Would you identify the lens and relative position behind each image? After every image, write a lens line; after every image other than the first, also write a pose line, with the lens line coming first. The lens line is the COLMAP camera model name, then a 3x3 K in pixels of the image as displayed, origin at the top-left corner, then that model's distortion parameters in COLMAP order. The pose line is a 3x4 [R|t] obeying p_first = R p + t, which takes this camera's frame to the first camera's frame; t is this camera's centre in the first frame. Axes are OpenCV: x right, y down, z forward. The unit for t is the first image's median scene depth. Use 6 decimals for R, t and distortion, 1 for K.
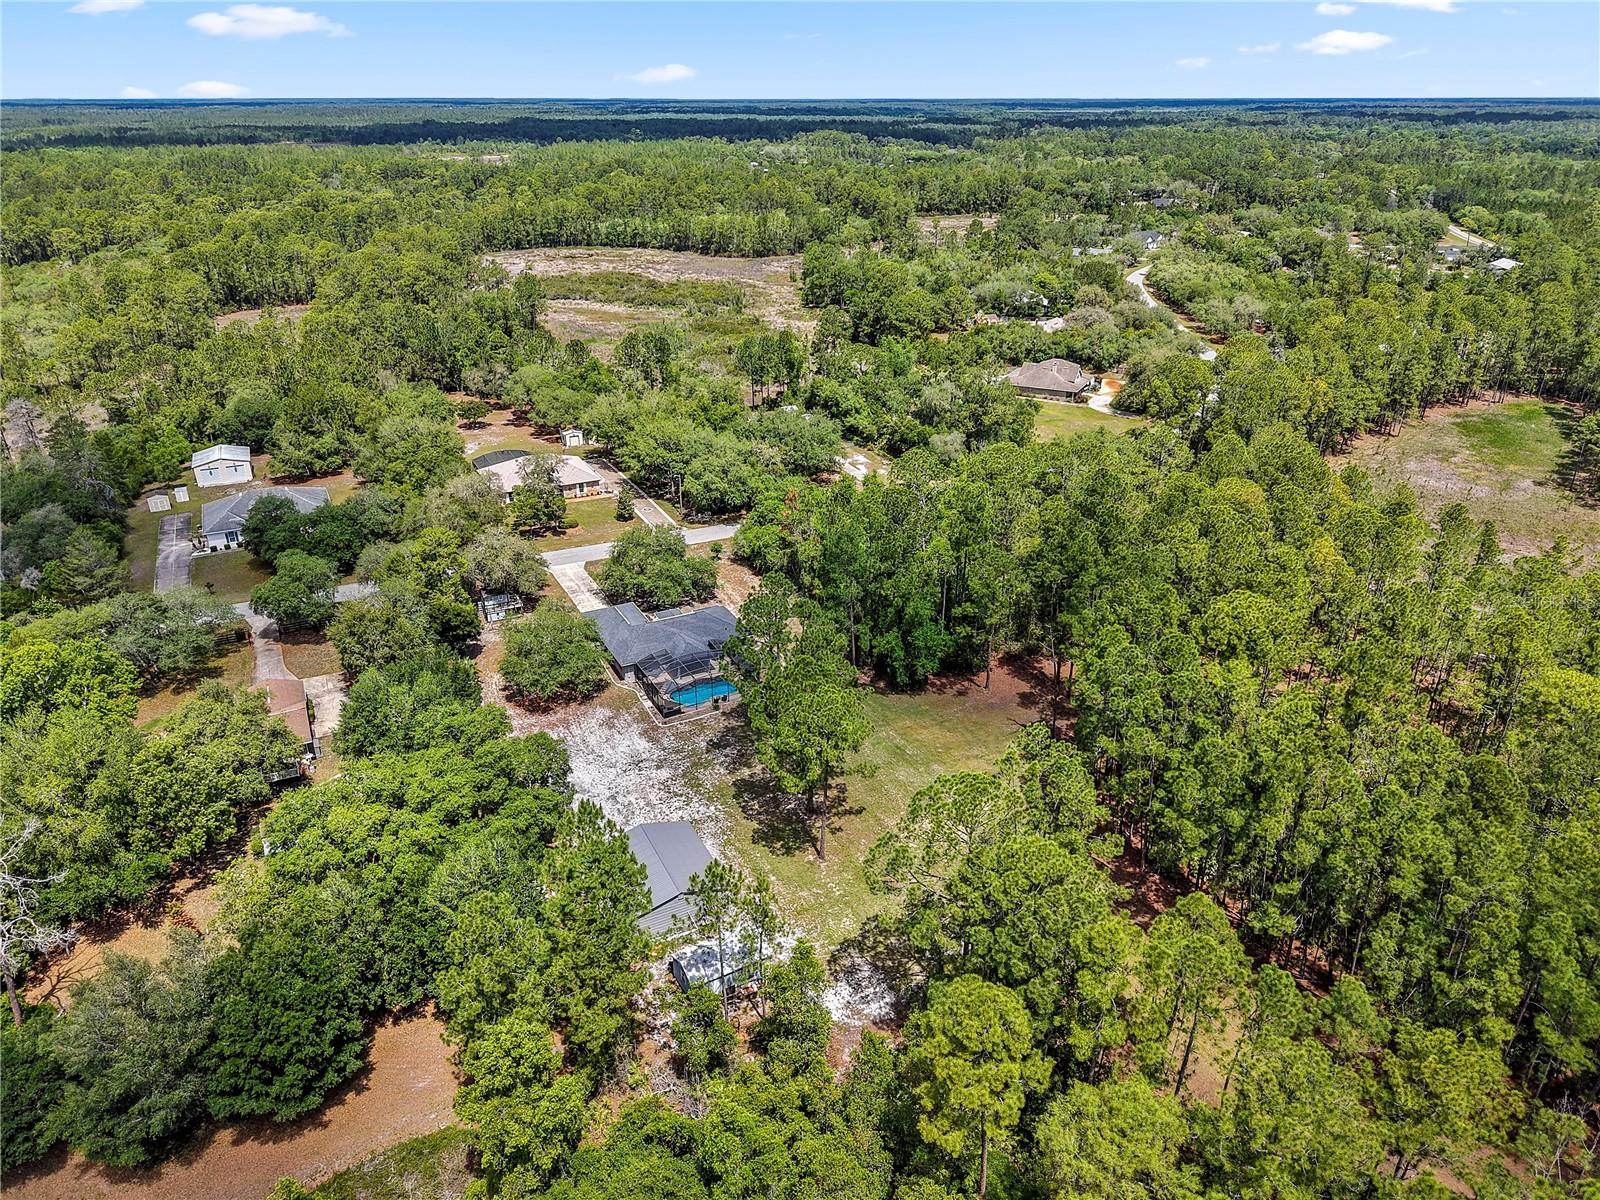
lens RADIAL K [[1144.1, 0, 803.9], [0, 1144.1, 601.0], [0, 0, 1]] dist [0.012608, -0.009076]
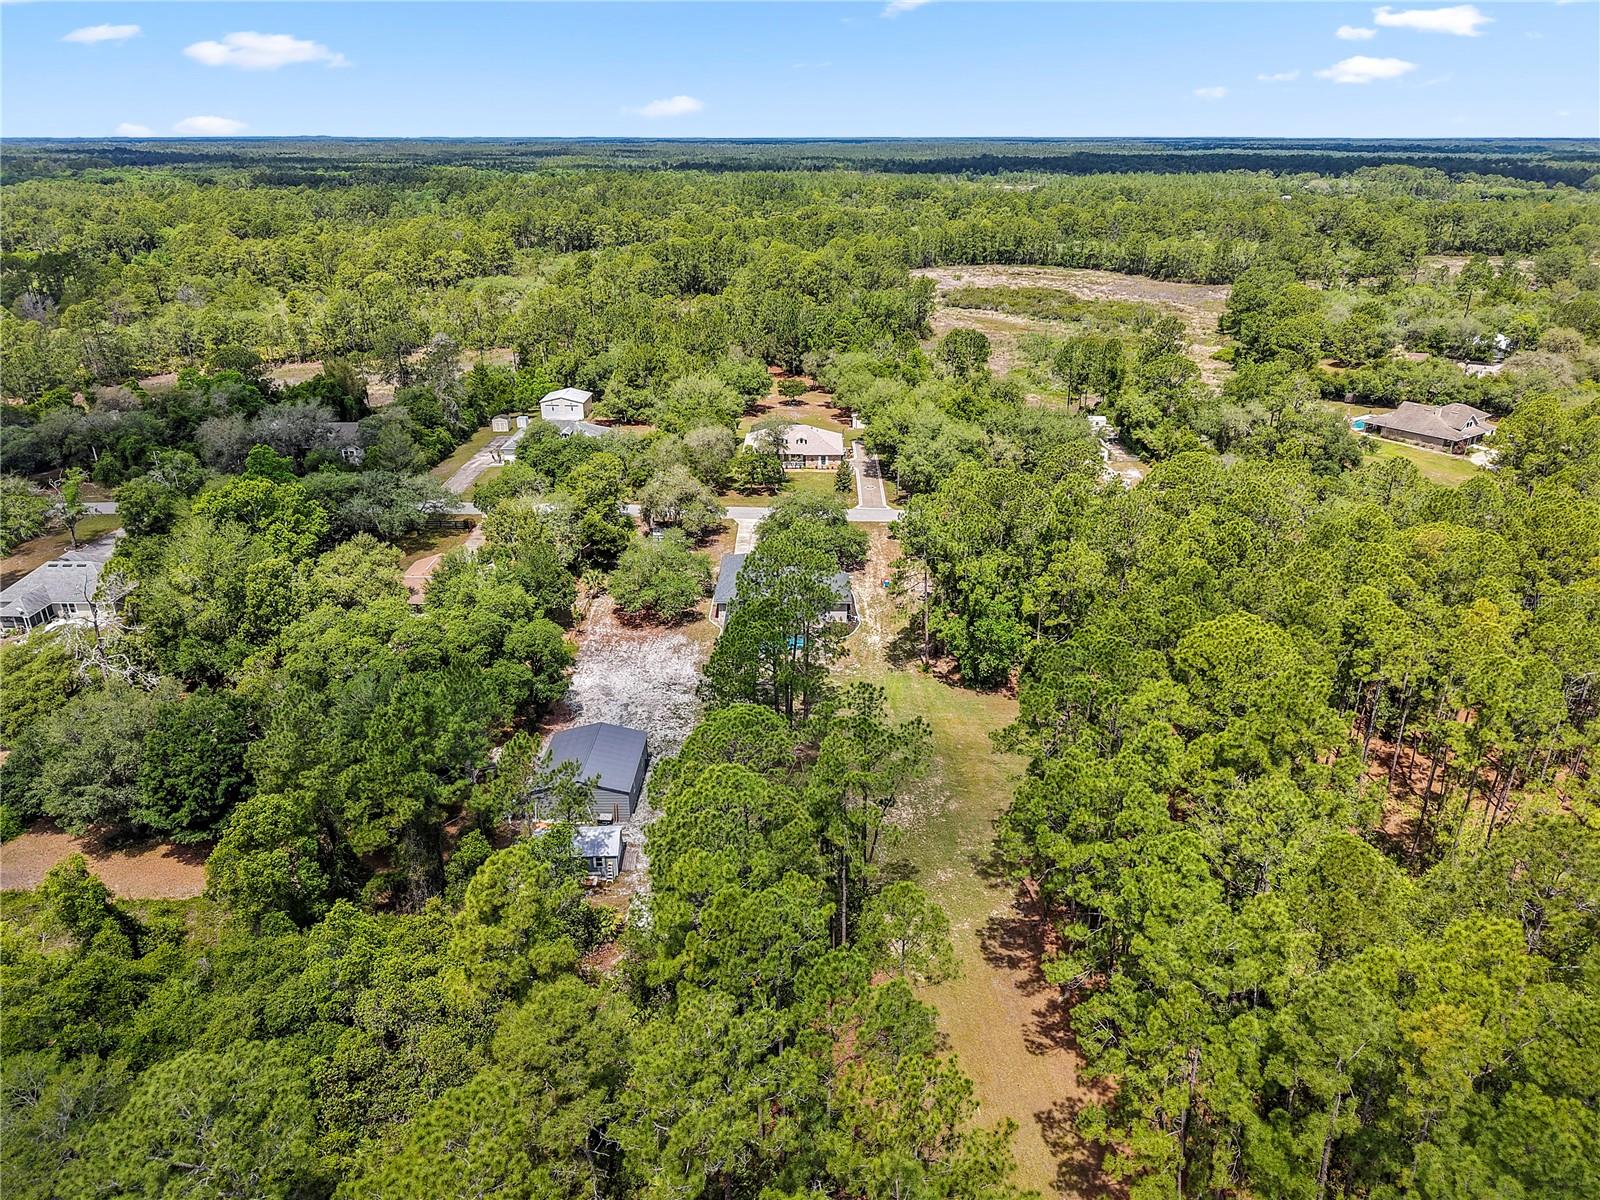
lens RADIAL K [[1144.1, 0, 803.9], [0, 1144.1, 601.0], [0, 0, 1]] dist [0.012608, -0.009076]
pose [[0.876177, 0.179696, -0.447239, 0.164027], [-0.196071, 0.980540, 0.009853, 0.012355], [0.440306, 0.079058, 0.894360, 0.041326]]
